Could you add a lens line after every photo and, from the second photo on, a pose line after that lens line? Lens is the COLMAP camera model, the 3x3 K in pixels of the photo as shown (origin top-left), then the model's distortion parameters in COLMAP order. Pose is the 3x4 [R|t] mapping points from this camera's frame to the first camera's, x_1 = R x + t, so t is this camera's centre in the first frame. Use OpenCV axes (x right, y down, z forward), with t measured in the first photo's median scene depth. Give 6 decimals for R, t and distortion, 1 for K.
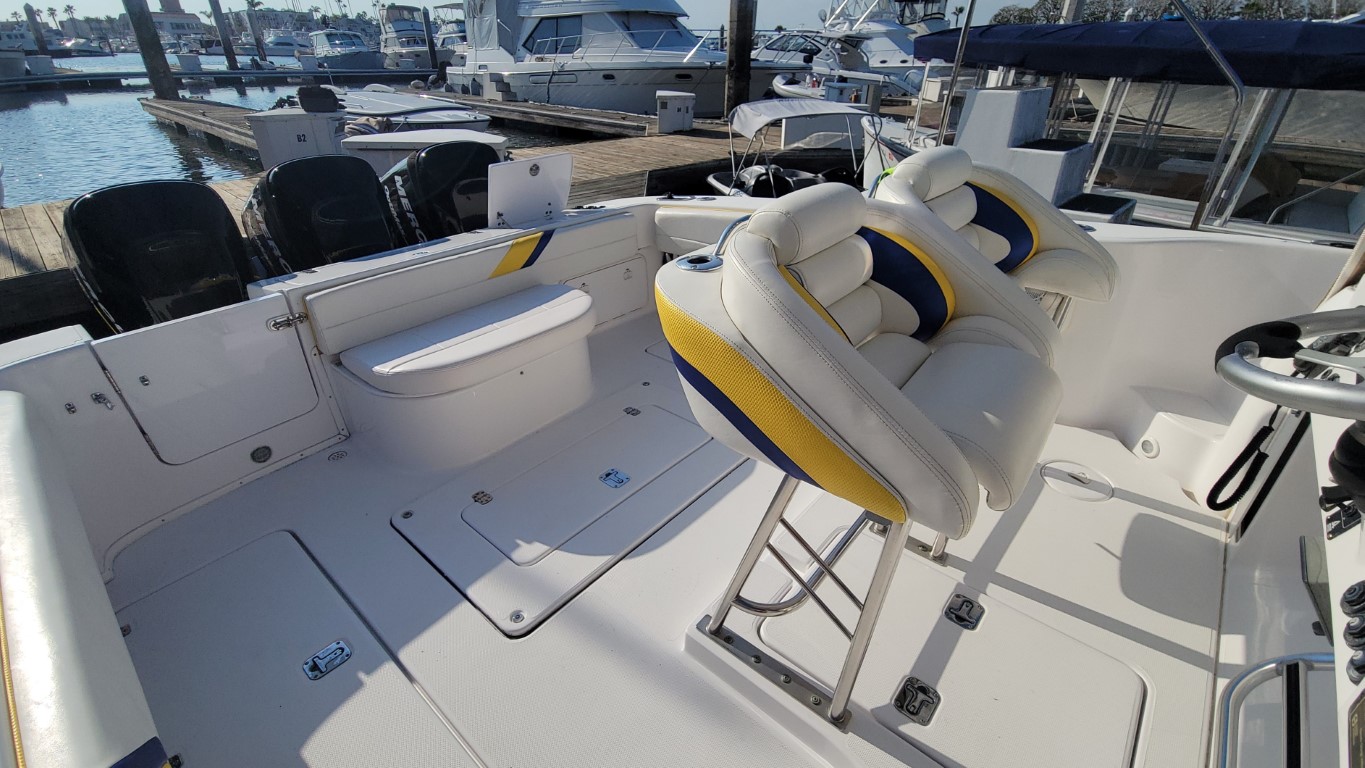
lens RADIAL K [[582.9, 0, 687.9], [0, 582.9, 370.8], [0, 0, 1]] dist [0.001115, 0.000227]
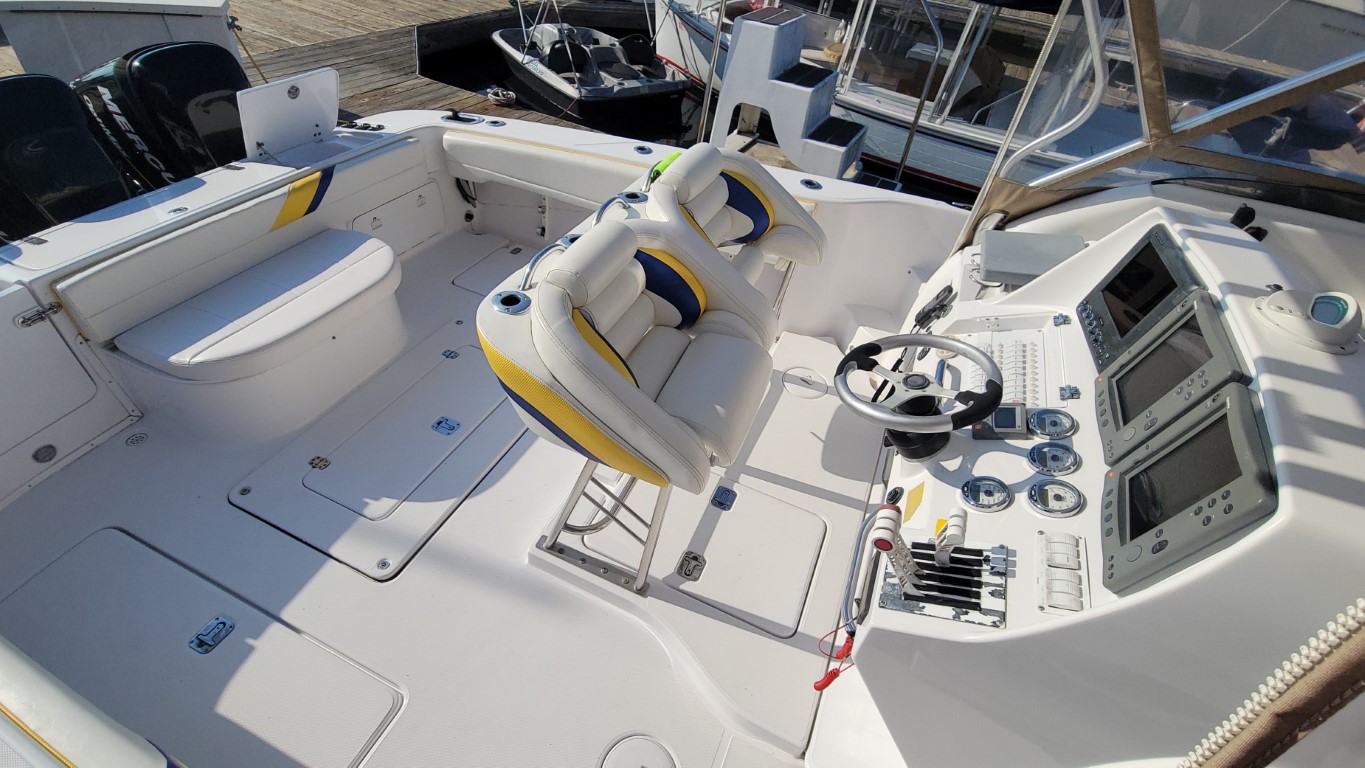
lens RADIAL K [[598.1, 0, 680.5], [0, 598.1, 363.9], [0, 0, 1]] dist [0.007571, -0.001025]
pose [[0.952207, -0.114144, 0.283325, -0.006920], [0.042711, 0.968196, 0.246519, -0.182432], [-0.302453, -0.222636, 0.926799, -0.174269]]
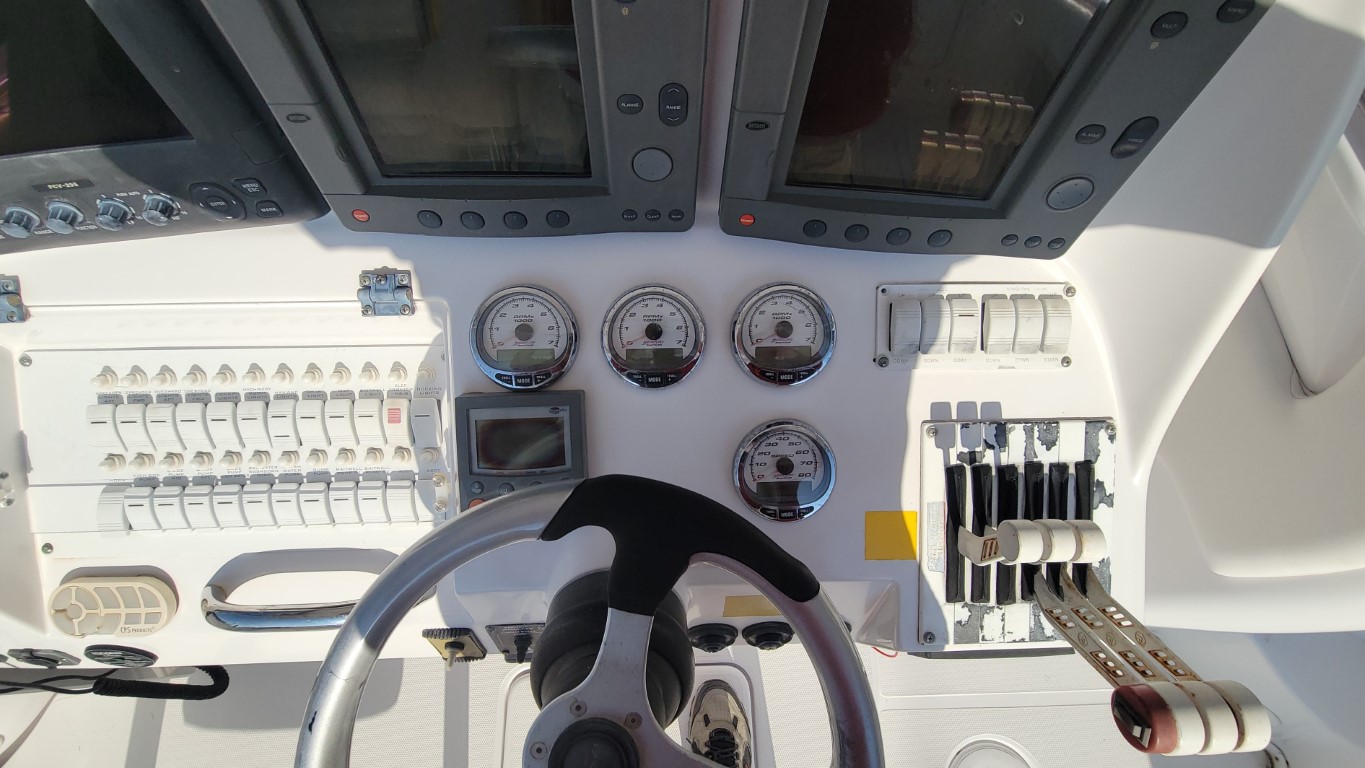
lens RADIAL K [[580.8, 0, 683.6], [0, 580.8, 370.2], [0, 0, 1]] dist [0.001333, -0.000136]
pose [[-0.673331, -0.686447, 0.274619, 0.405377], [0.334003, 0.048955, 0.941300, -0.150669], [-0.659597, 0.725530, 0.196312, 0.187631]]
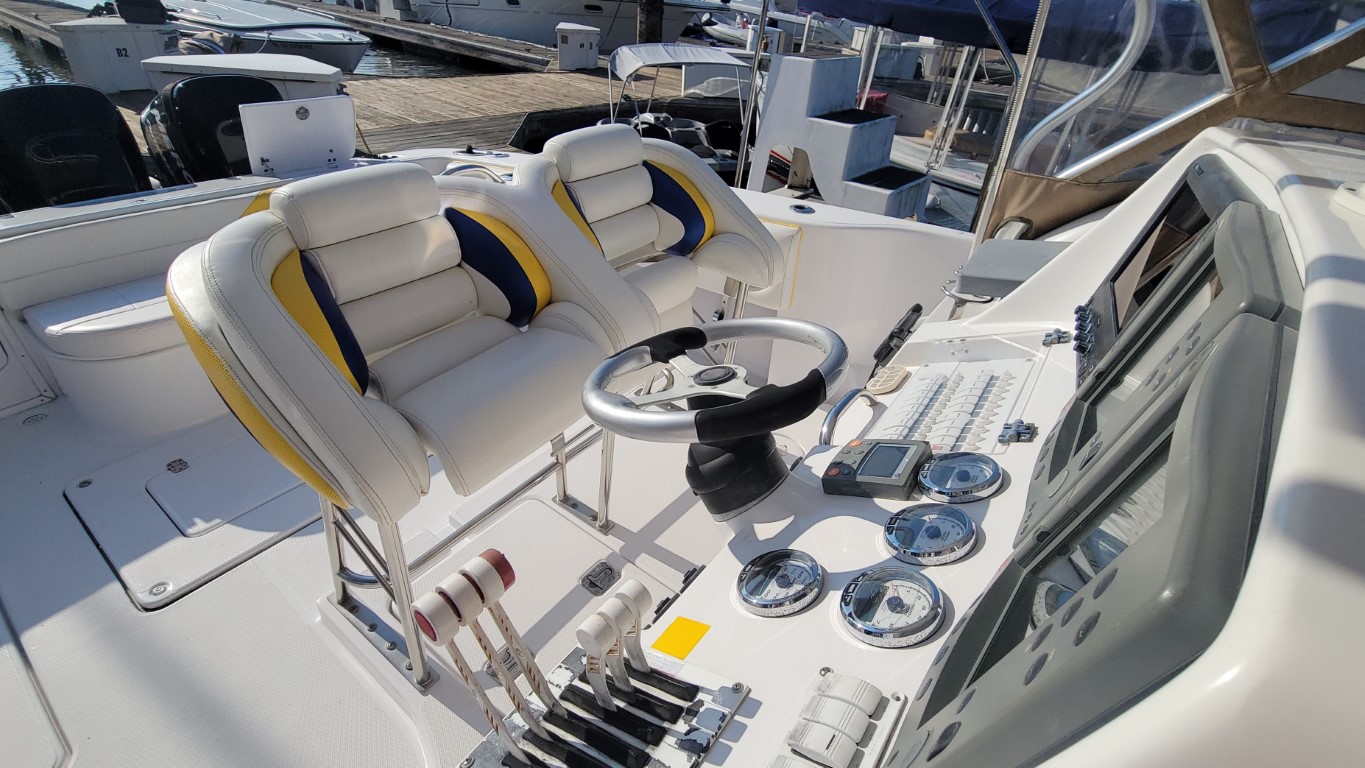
lens RADIAL K [[598.1, 0, 680.5], [0, 598.1, 363.9], [0, 0, 1]] dist [0.007571, -0.001025]
pose [[0.995967, 0.020554, 0.087331, 0.338503], [-0.026609, 0.997279, 0.068744, -0.035942], [-0.085680, -0.070790, 0.993805, -0.041068]]
